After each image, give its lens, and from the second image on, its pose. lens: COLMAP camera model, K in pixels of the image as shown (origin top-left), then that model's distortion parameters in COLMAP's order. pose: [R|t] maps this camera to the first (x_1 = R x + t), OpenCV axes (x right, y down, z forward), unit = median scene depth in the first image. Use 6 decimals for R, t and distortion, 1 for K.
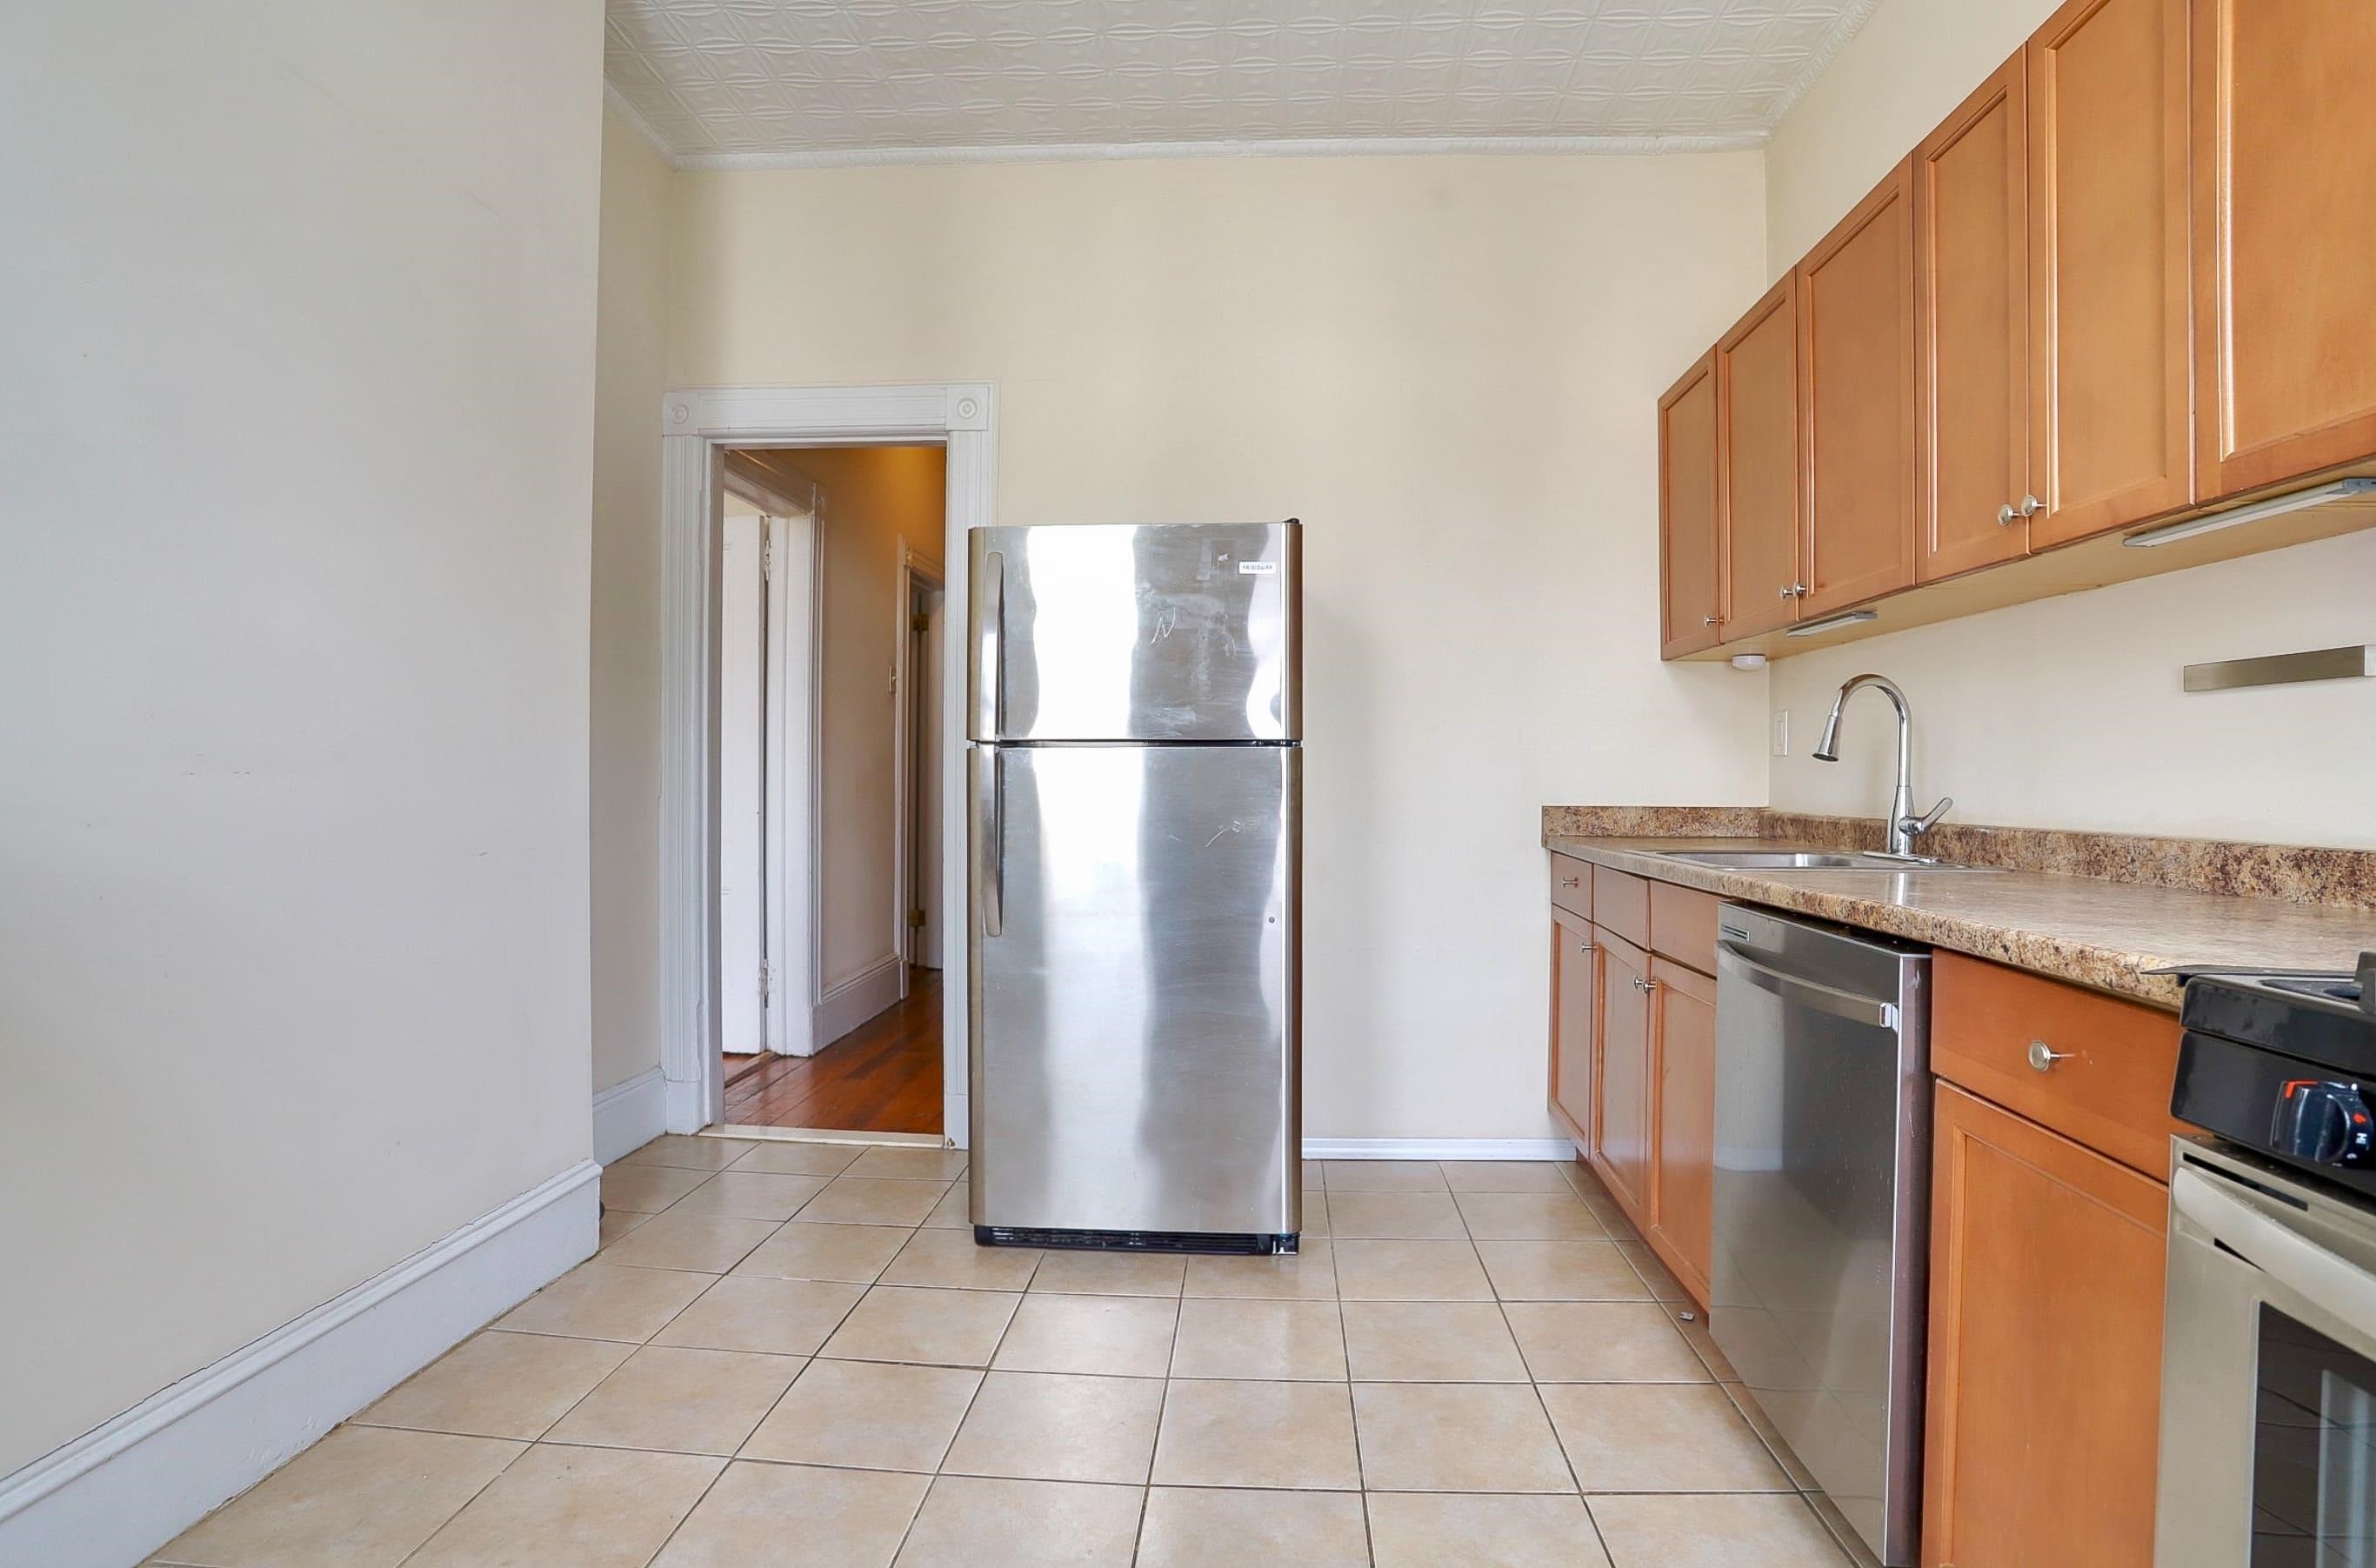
lens RADIAL K [[1169.5, 0, 1207.7], [0, 1169.5, 767.8], [0, 0, 1]] dist [-0.060805, 0.022527]
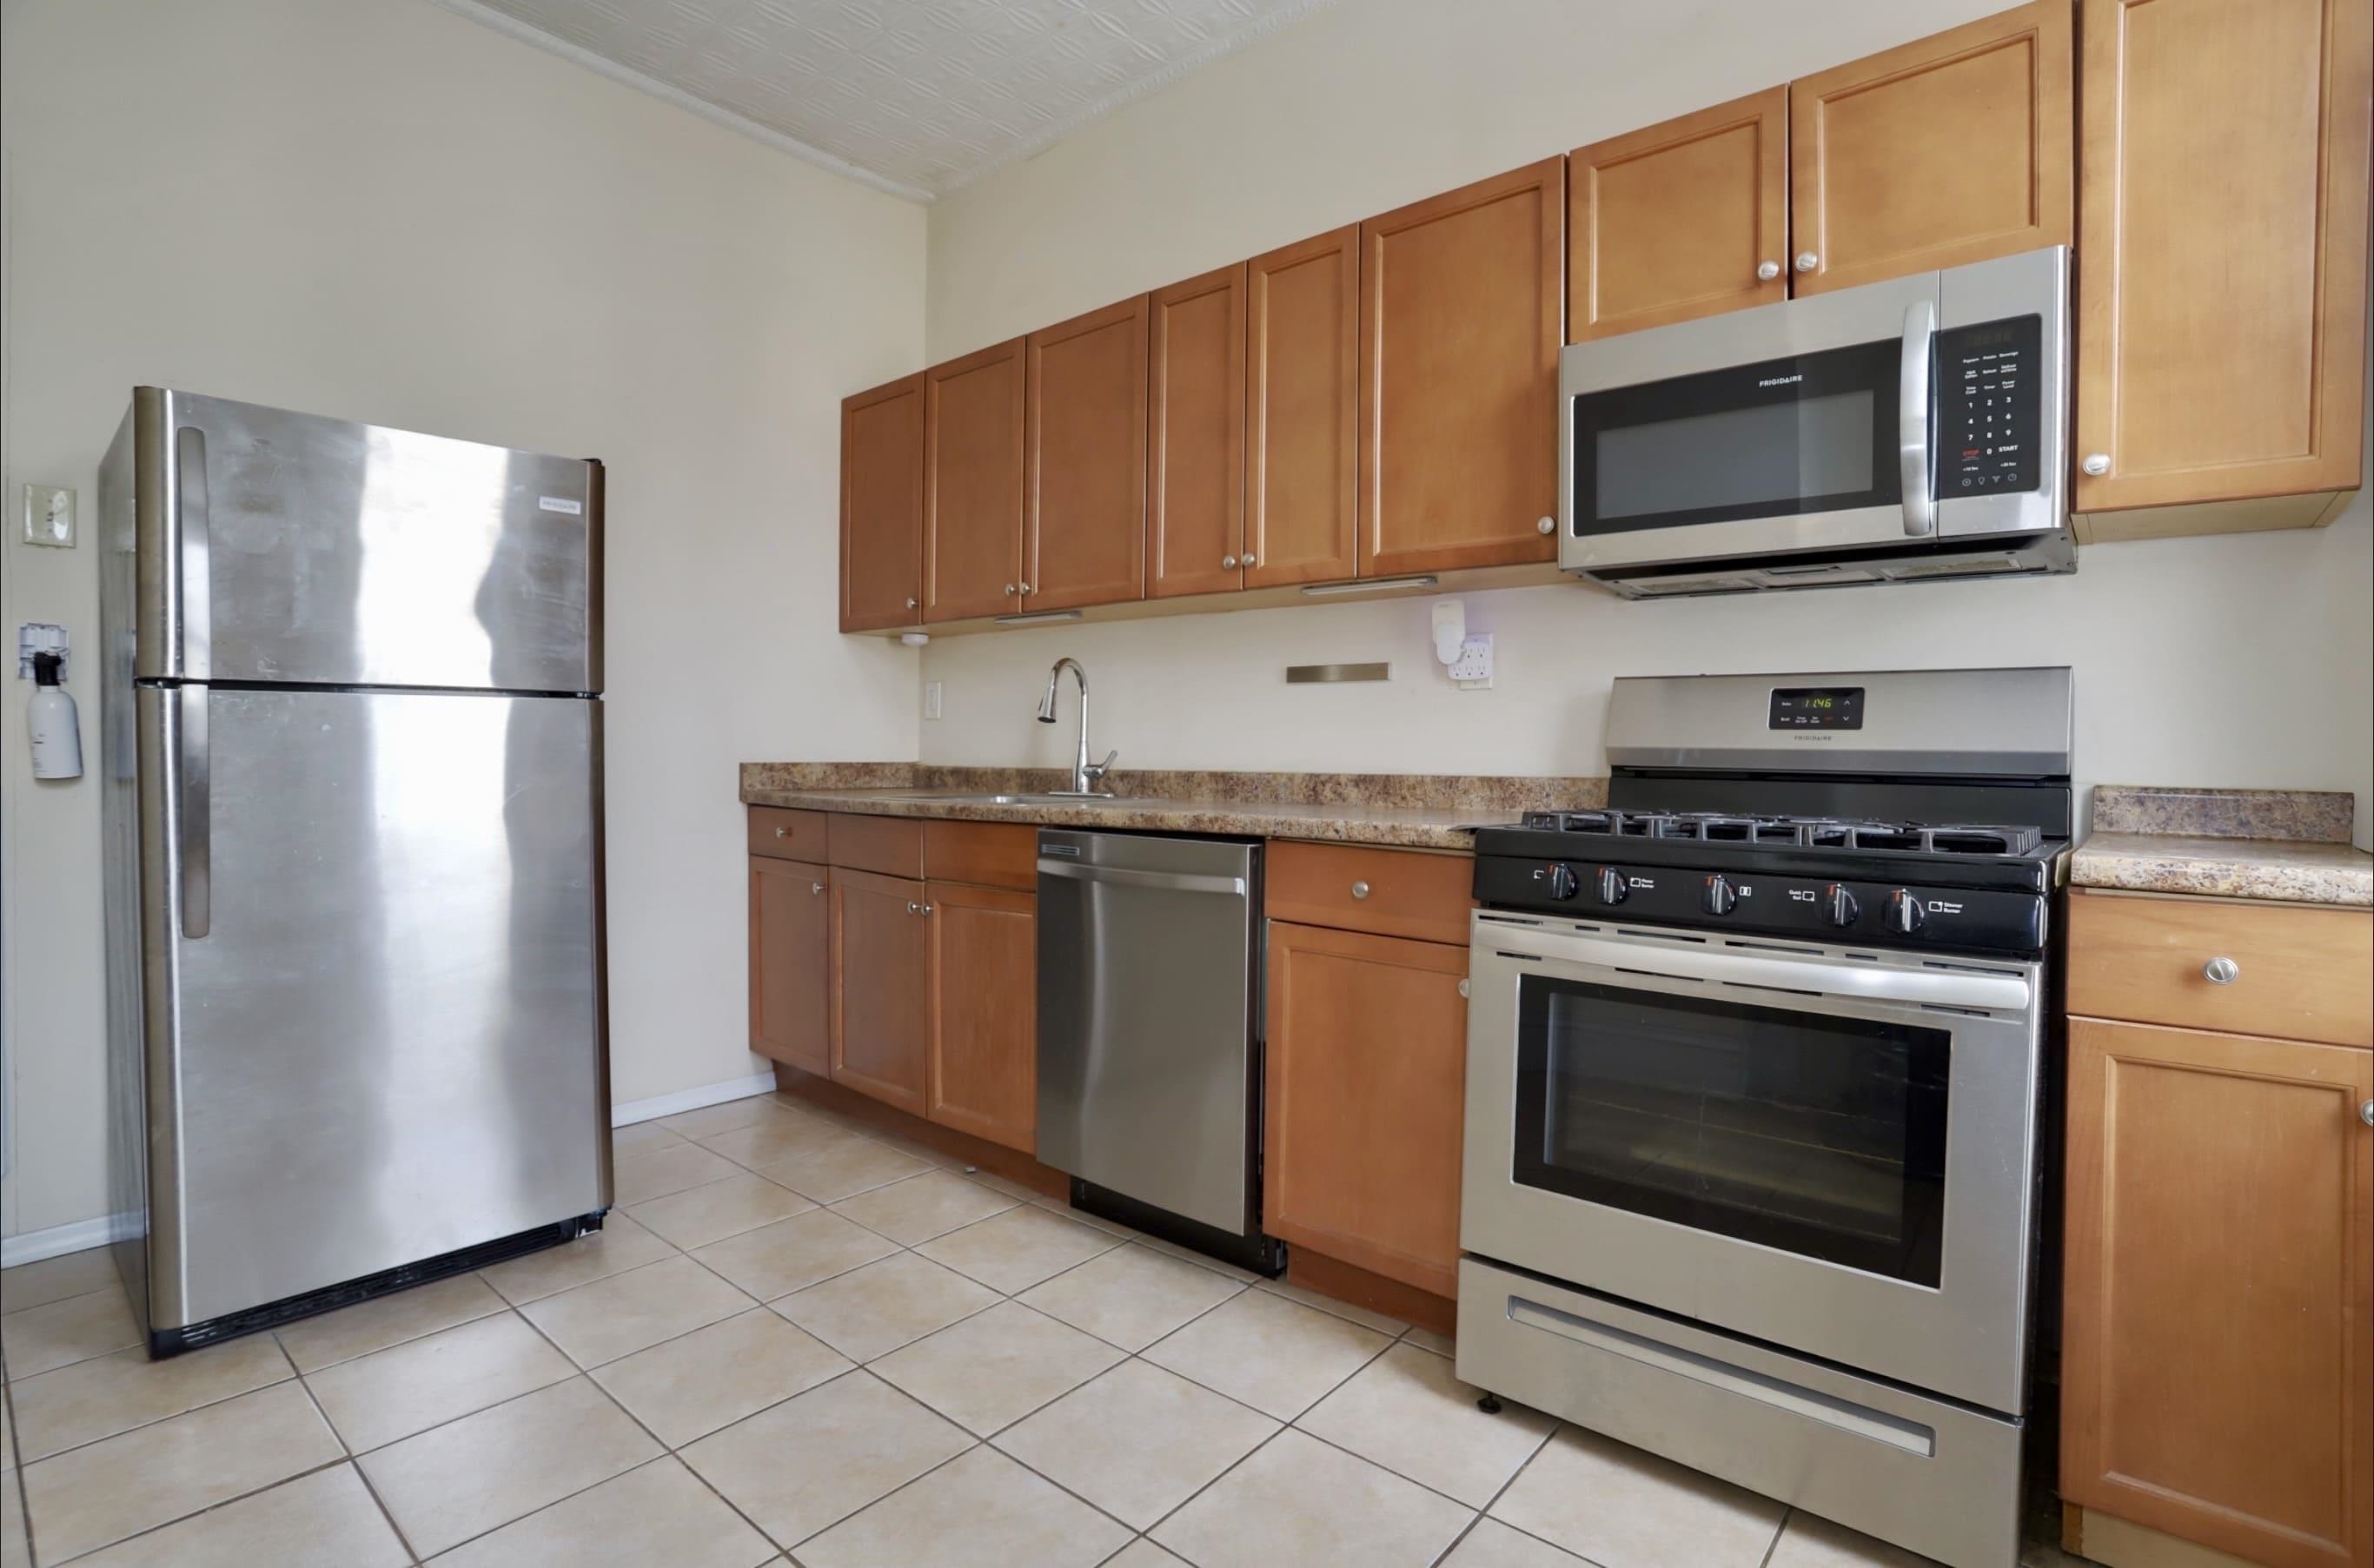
lens RADIAL K [[1168.4, 0, 1195.0], [0, 1168.4, 763.6], [0, 0, 1]] dist [-0.060805, 0.022527]
pose [[0.614622, -0.011124, 0.788743, -0.421577], [-0.008922, 0.999739, 0.021052, 0.011332], [-0.788771, -0.019976, 0.614362, 0.048523]]
